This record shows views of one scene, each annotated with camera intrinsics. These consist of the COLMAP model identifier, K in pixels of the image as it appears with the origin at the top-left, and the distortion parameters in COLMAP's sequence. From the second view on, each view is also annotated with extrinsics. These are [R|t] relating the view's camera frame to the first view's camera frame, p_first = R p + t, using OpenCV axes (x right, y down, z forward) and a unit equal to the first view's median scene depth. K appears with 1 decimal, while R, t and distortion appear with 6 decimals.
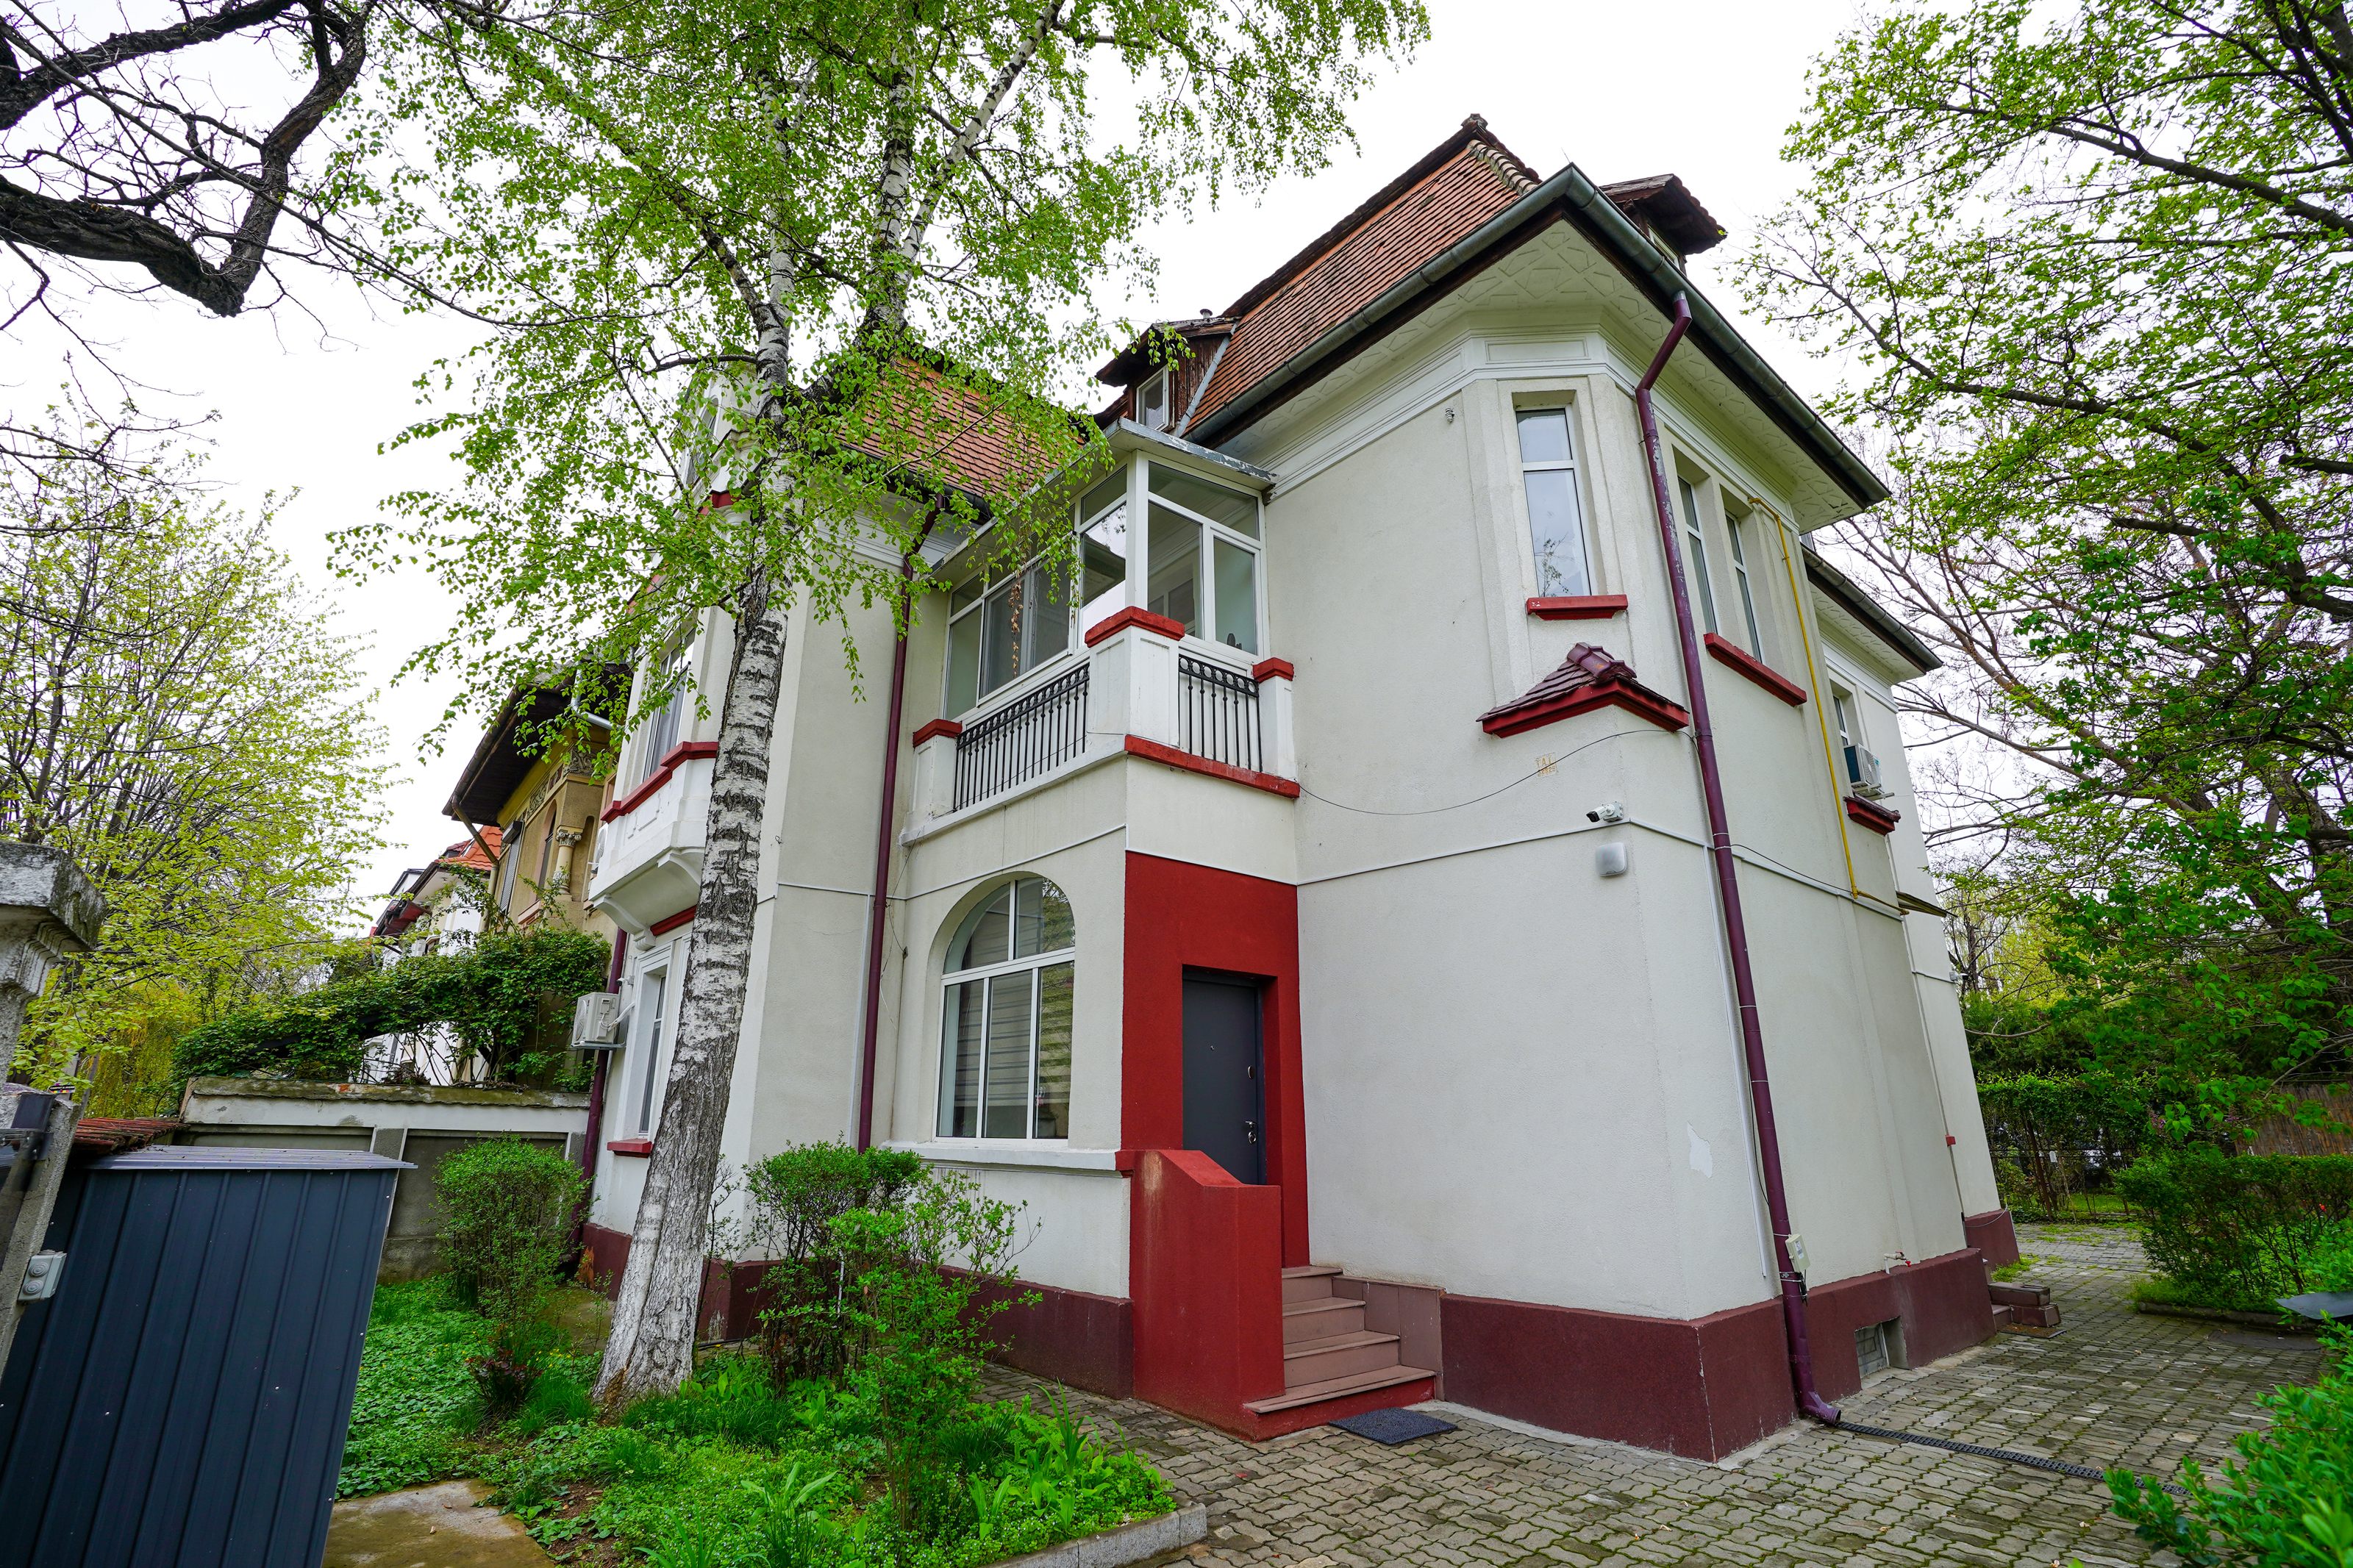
lens RADIAL K [[1070.9, 0, 1174.4], [0, 1070.9, 776.8], [0, 0, 1]] dist [-0.035664, 0.005773]
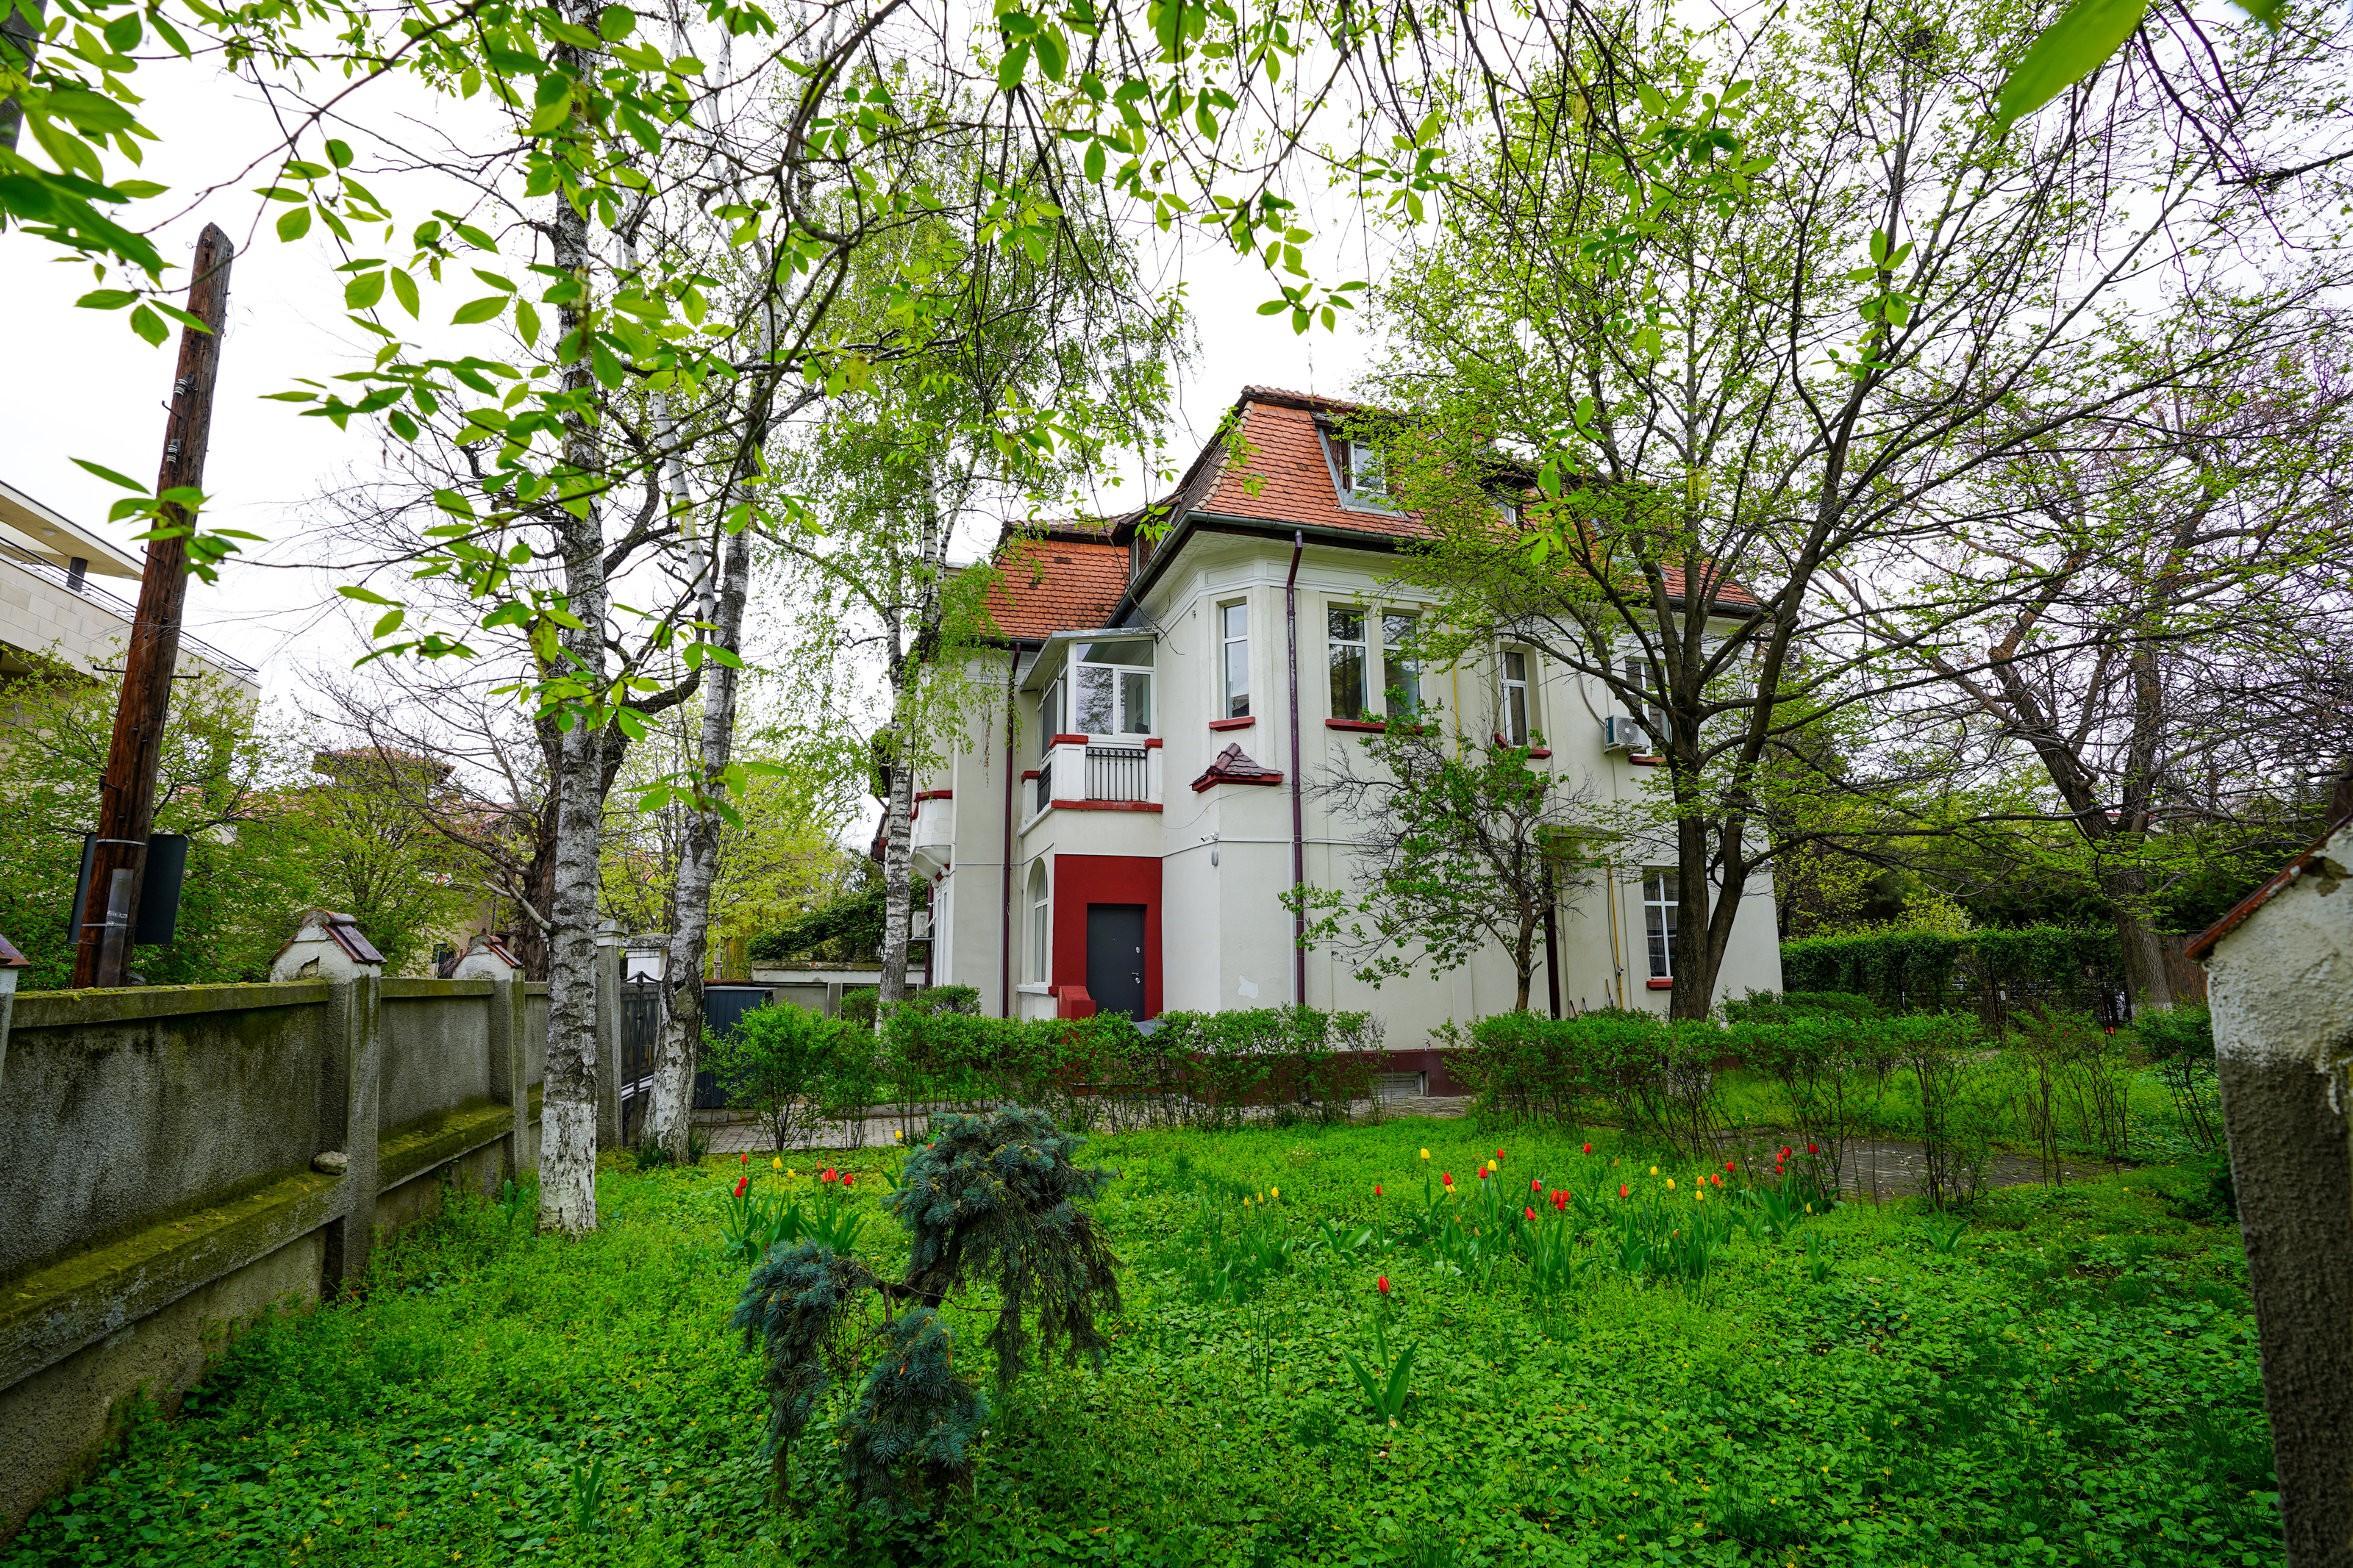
lens RADIAL K [[1070.9, 0, 1191.1], [0, 1070.9, 776.2], [0, 0, 1]] dist [-0.035664, 0.005773]
pose [[0.921036, -0.083133, -0.380502, 0.975478], [0.133973, 0.984962, 0.109094, -0.268059], [0.365710, -0.151457, 0.918323, -0.820344]]
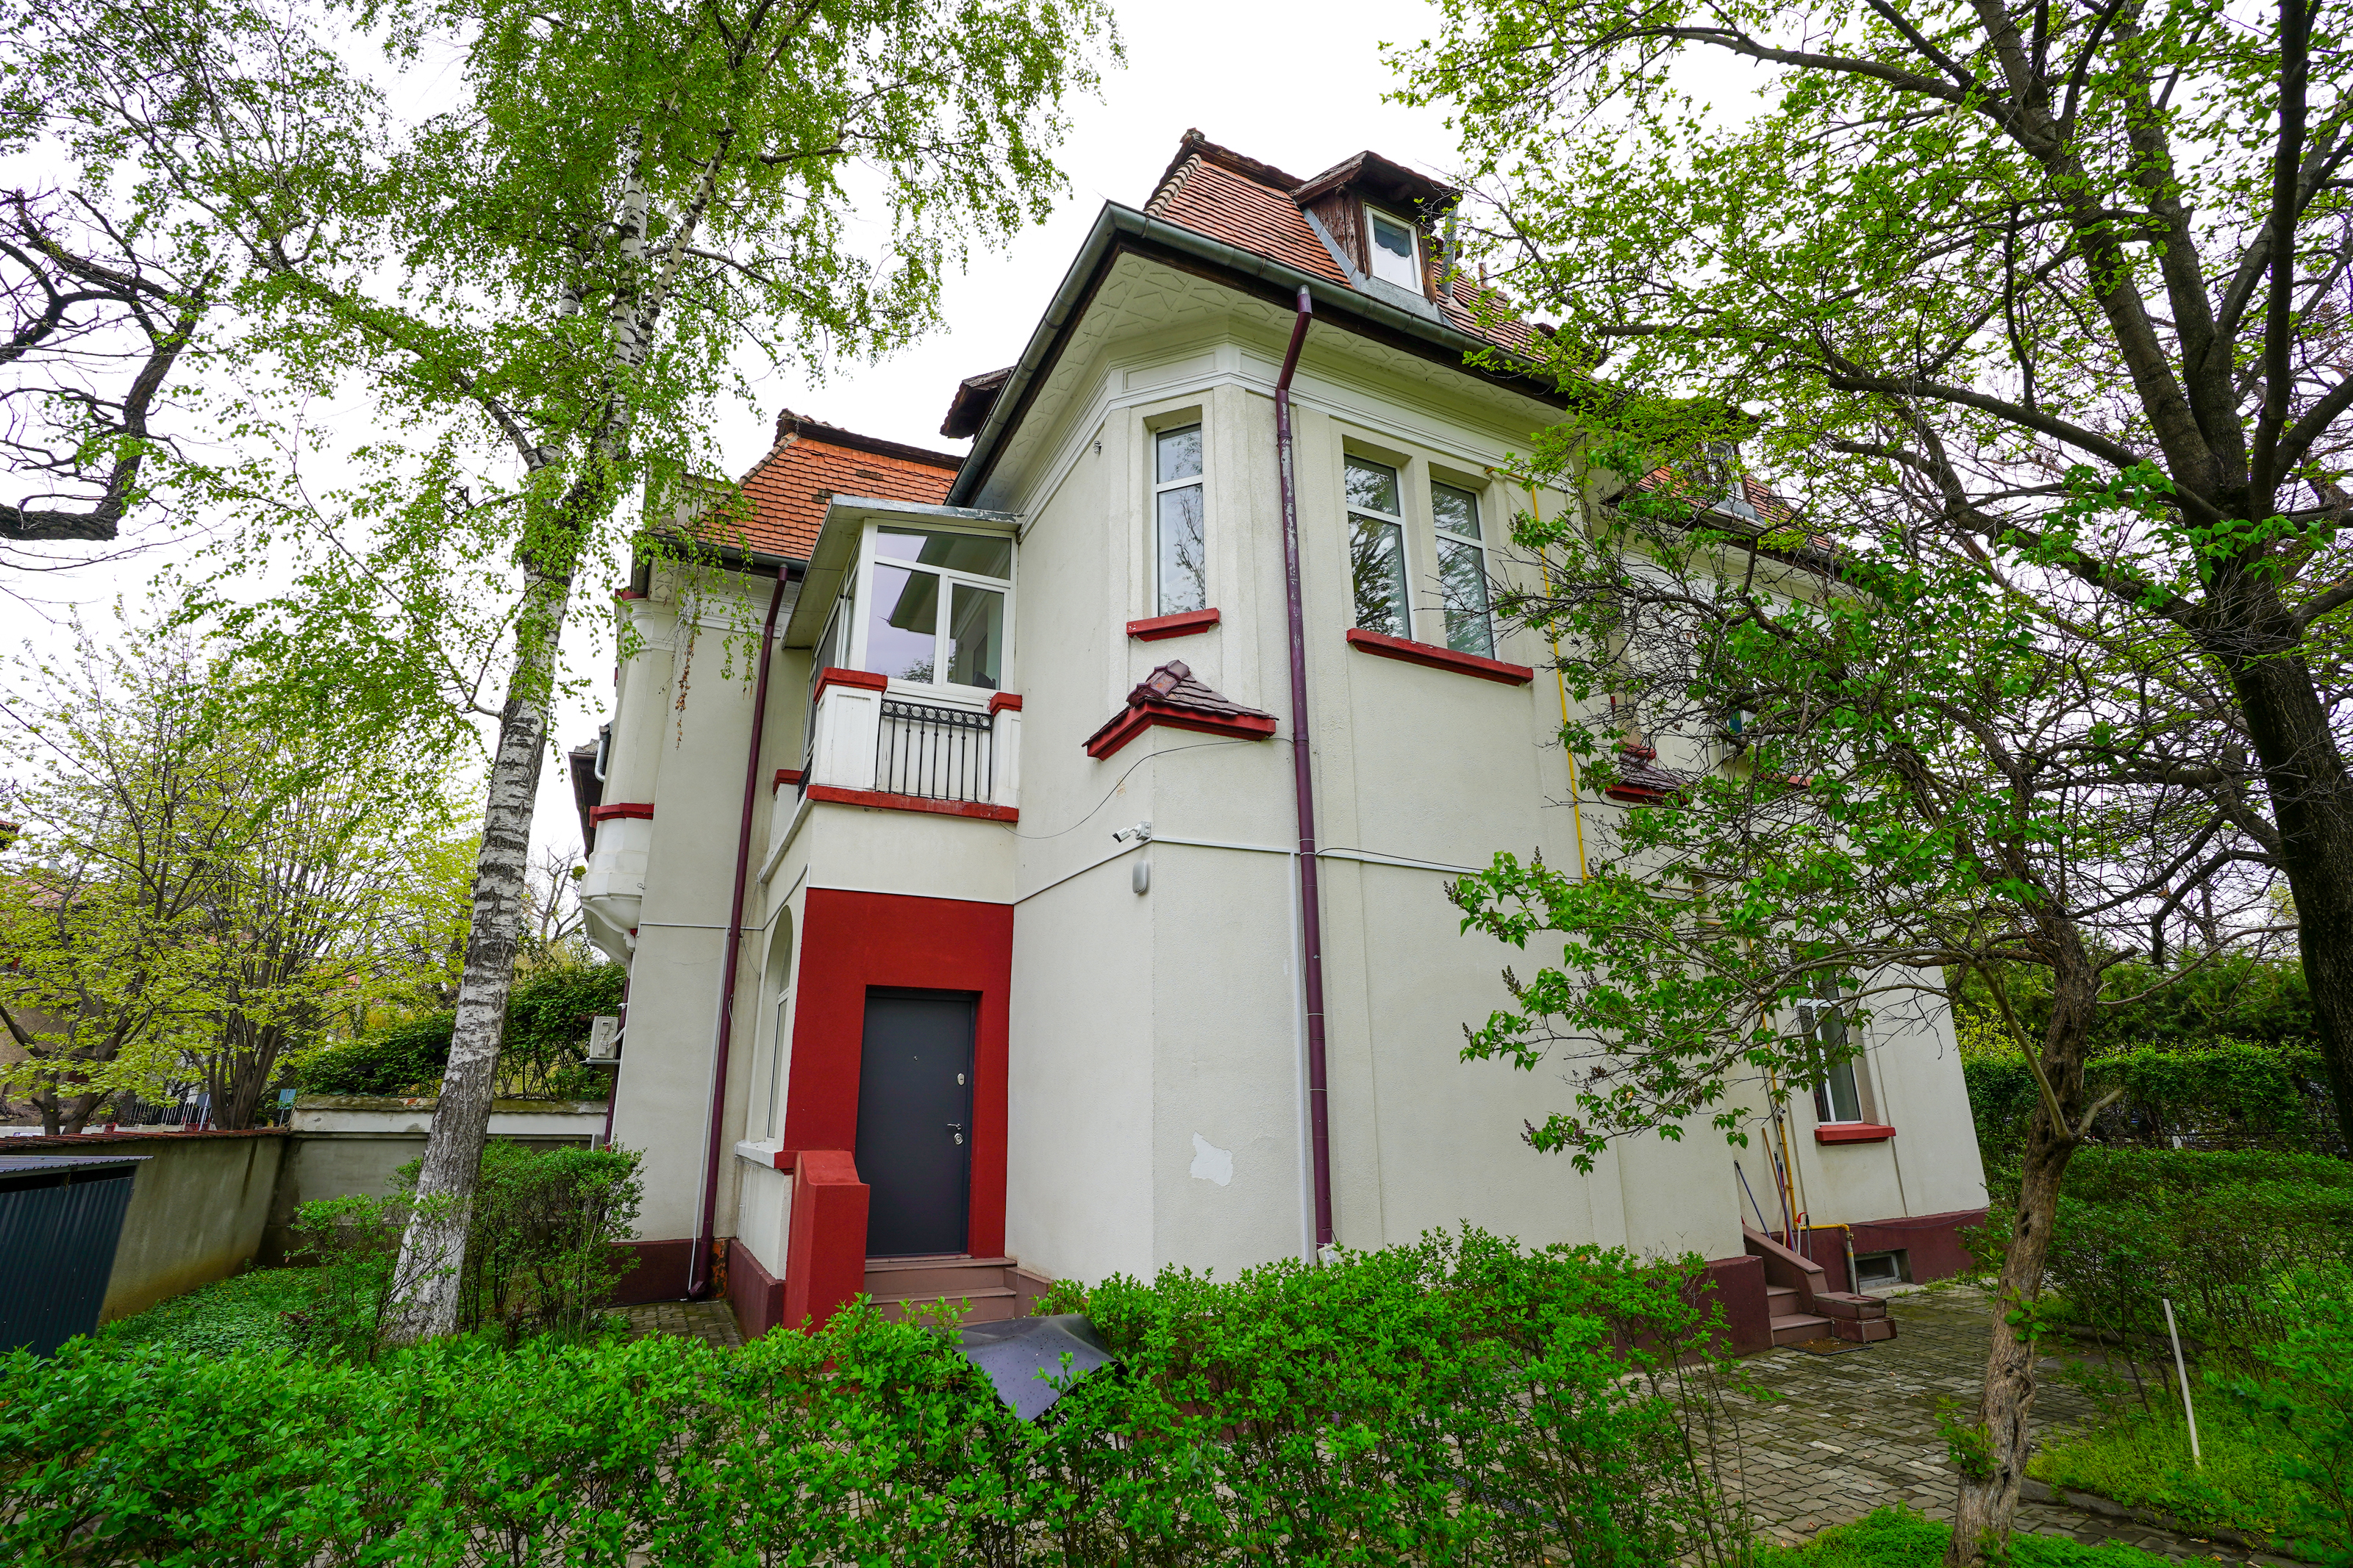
lens RADIAL K [[1070.9, 0, 1172.4], [0, 1070.9, 784.8], [0, 0, 1]] dist [-0.035664, 0.005773]
pose [[0.970316, -0.083601, -0.226930, 0.547677], [0.087454, 0.996144, 0.006960, -0.012128], [0.225473, -0.026600, 0.973886, -0.010121]]
